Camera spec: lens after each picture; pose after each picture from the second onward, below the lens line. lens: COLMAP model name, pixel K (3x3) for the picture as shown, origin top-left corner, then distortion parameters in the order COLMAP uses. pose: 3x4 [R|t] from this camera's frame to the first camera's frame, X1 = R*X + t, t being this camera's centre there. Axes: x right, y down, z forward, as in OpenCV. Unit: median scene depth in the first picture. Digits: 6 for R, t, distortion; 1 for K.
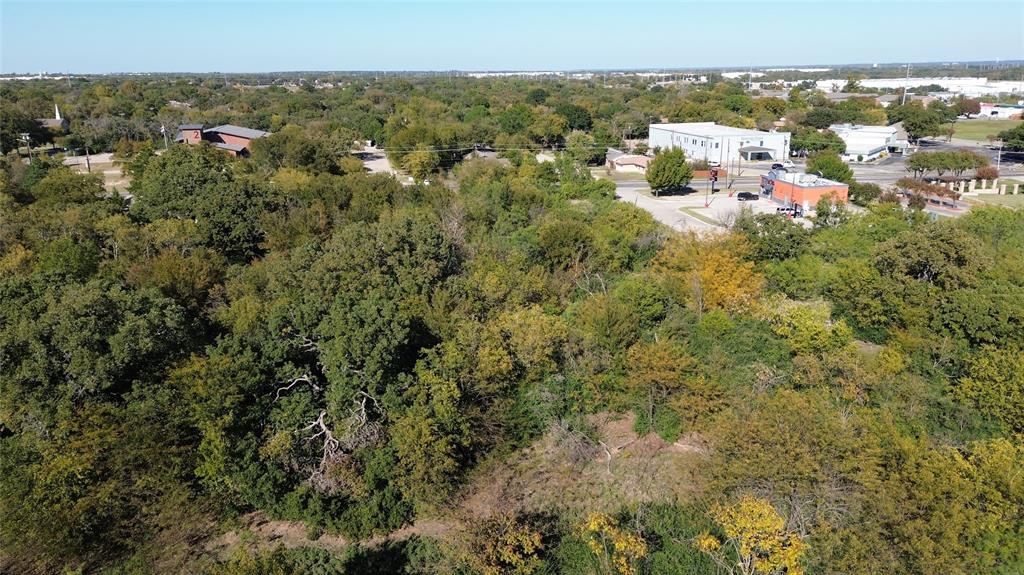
lens RADIAL K [[727.8, 0, 512.6], [0, 727.8, 291.0], [0, 0, 1]] dist [0.074544, -0.075113]
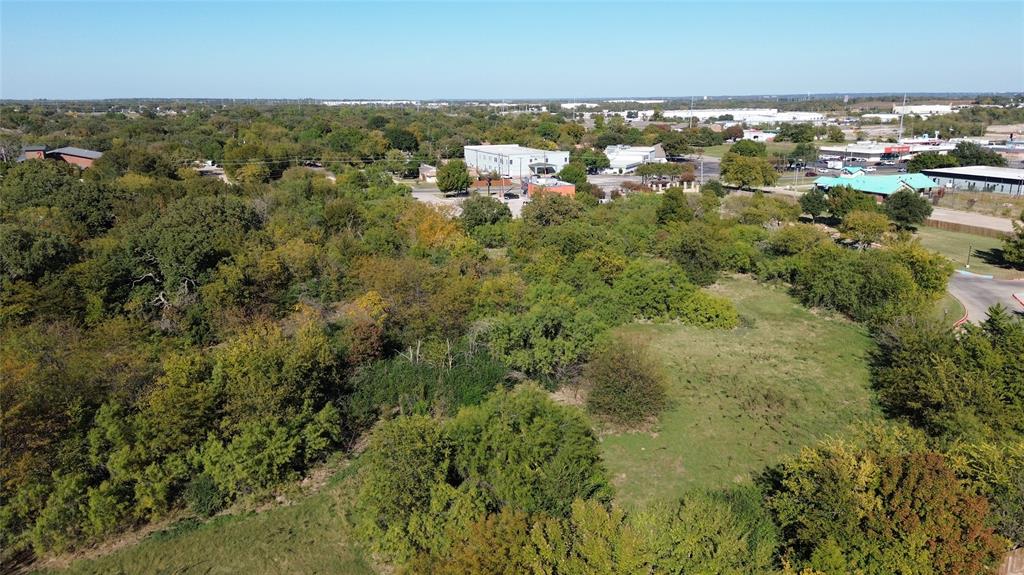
lens RADIAL K [[727.8, 0, 512.6], [0, 727.8, 291.0], [0, 0, 1]] dist [0.074544, -0.075113]
pose [[0.983114, -0.041683, 0.178185, 0.047599], [0.048238, 0.998303, -0.032615, 0.050013], [-0.176523, 0.040660, 0.983456, -0.166659]]
